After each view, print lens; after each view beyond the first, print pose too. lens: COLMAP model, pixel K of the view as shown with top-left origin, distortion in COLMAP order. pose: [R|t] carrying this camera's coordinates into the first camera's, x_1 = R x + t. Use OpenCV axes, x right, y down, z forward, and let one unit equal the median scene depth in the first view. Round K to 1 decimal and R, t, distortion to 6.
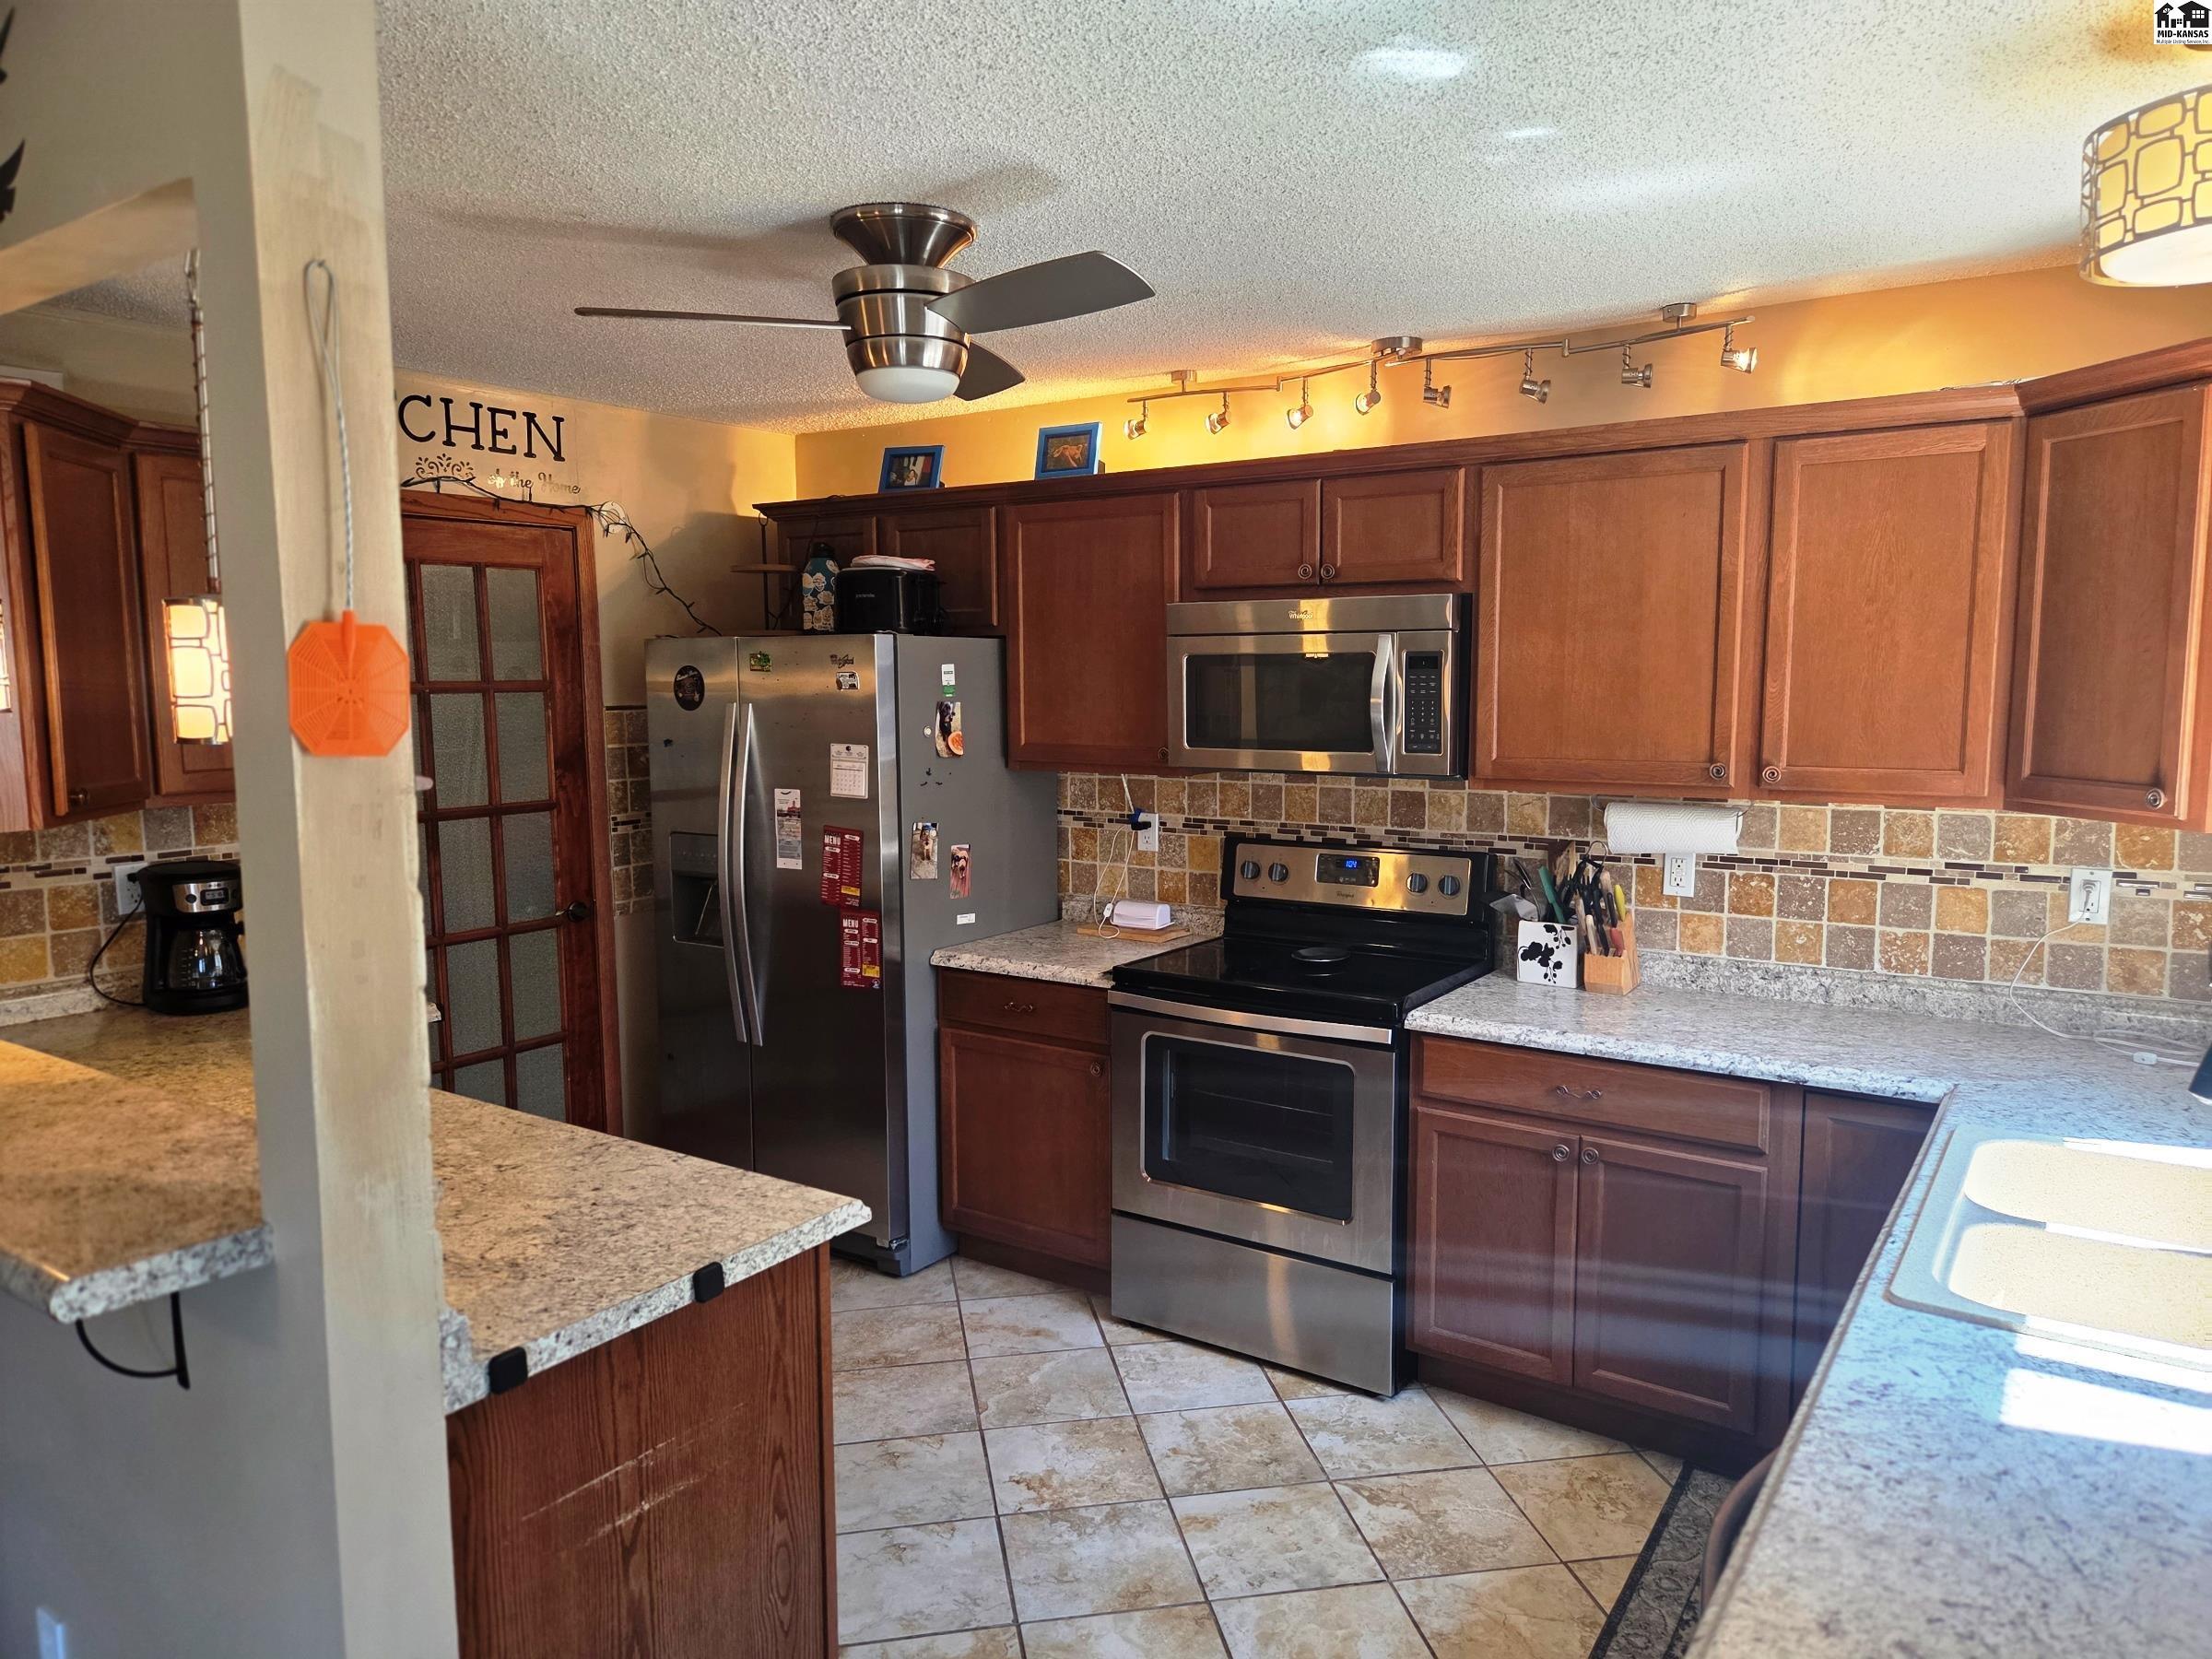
lens RADIAL K [[1490.0, 0, 1105.0], [0, 1490.0, 830.6], [0, 0, 1]] dist [0.057045, 0.002061]
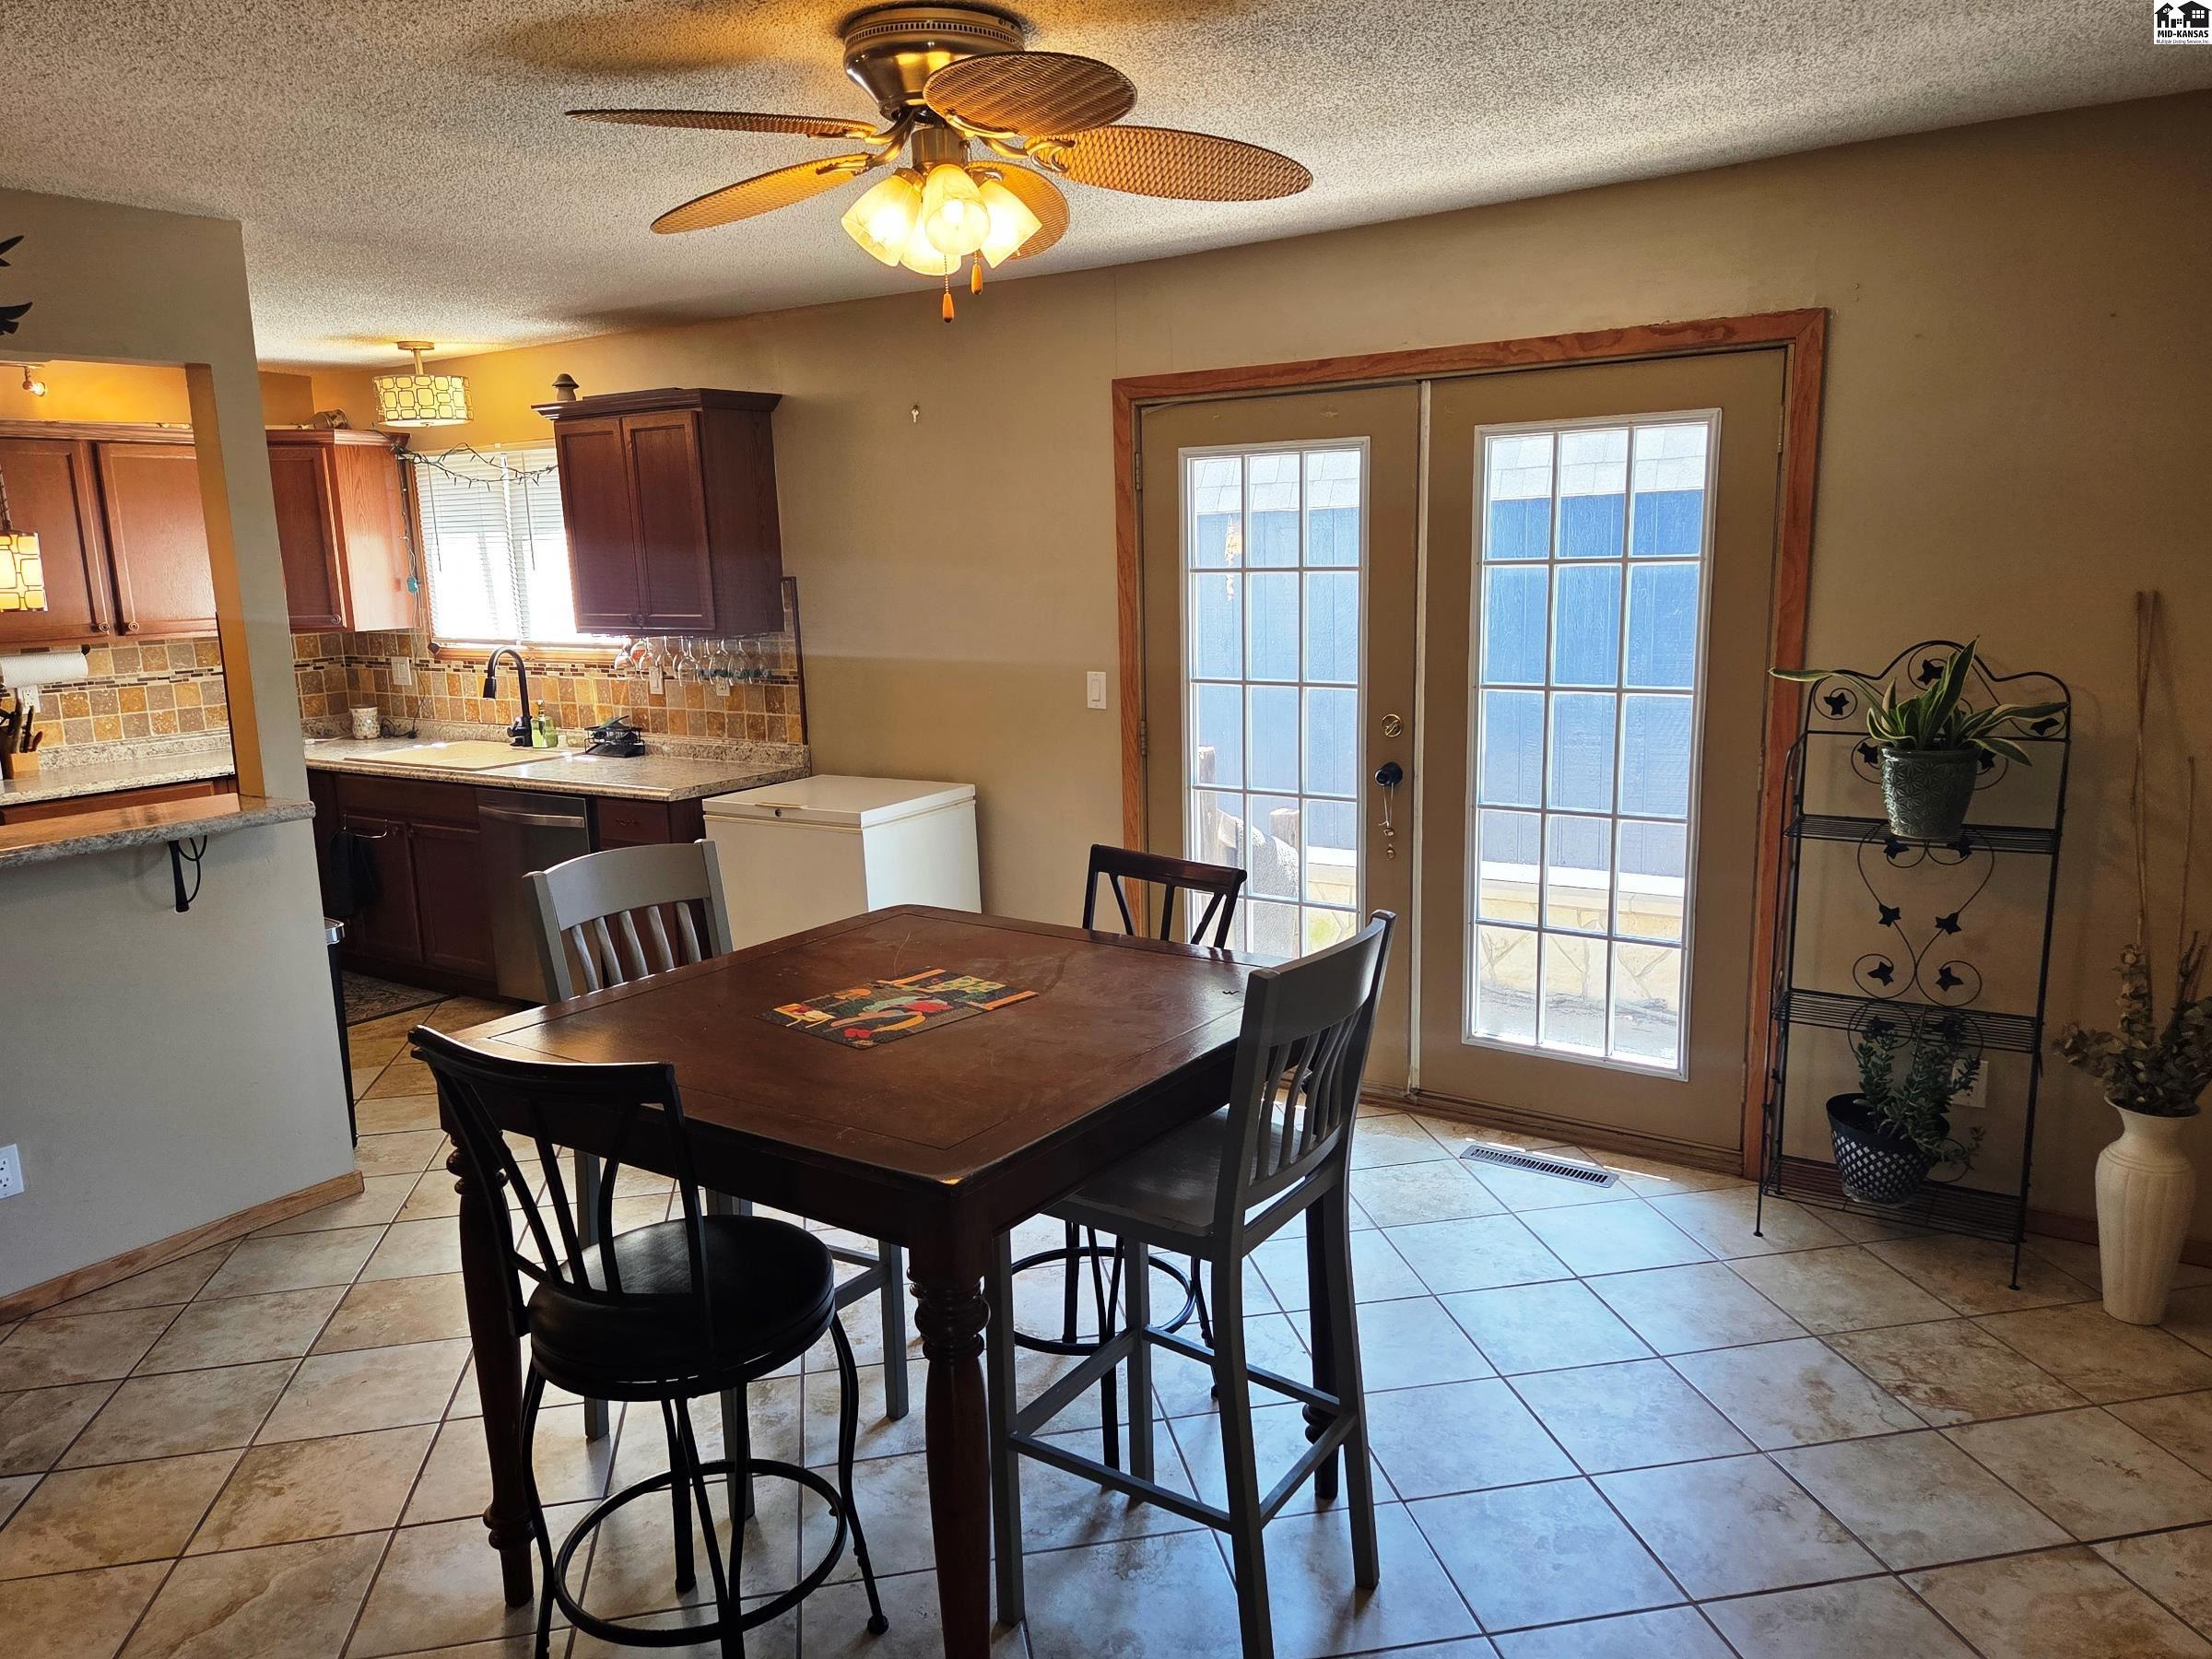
lens RADIAL K [[1547.4, 0, 1107.5], [0, 1547.4, 834.2], [0, 0, 1]] dist [0.056376, -0.051926]
pose [[-0.013710, -0.174915, 0.984488, -1.401572], [0.126872, 0.976319, 0.175230, 0.023558], [-0.991824, 0.127307, 0.008807, -0.148171]]
